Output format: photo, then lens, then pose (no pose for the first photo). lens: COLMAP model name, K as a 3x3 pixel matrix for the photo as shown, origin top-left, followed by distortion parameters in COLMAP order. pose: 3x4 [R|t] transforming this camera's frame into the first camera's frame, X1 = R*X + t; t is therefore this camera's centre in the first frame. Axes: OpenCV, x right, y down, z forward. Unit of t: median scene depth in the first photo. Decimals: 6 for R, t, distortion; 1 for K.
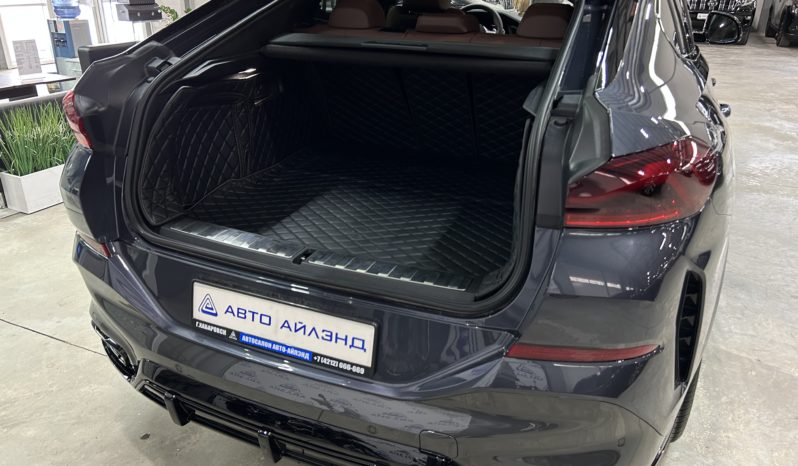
lens RADIAL K [[616.0, 0, 399.5], [0, 616.0, 235.0], [0, 0, 1]] dist [-0.009066, -0.001420]
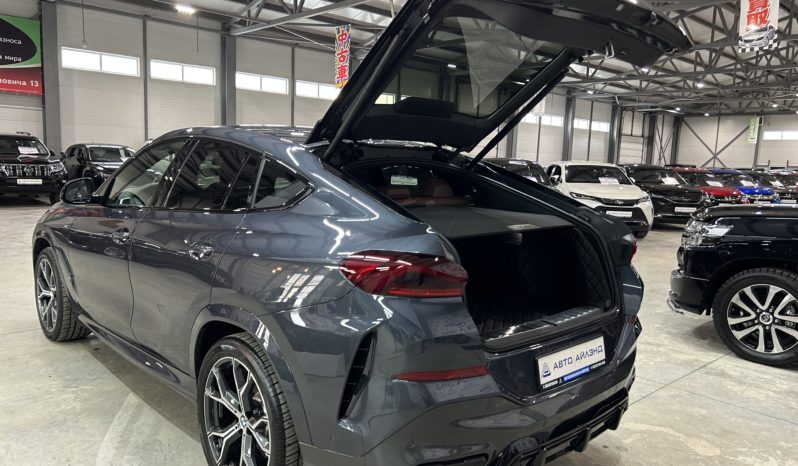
lens RADIAL K [[616.0, 0, 400.1], [0, 616.0, 235.8], [0, 0, 1]] dist [-0.009066, -0.001420]
pose [[0.384150, -0.114991, 0.916082, -1.901471], [0.337783, 0.940930, -0.023536, -0.299939], [-0.859262, 0.318478, 0.400301, 0.625305]]
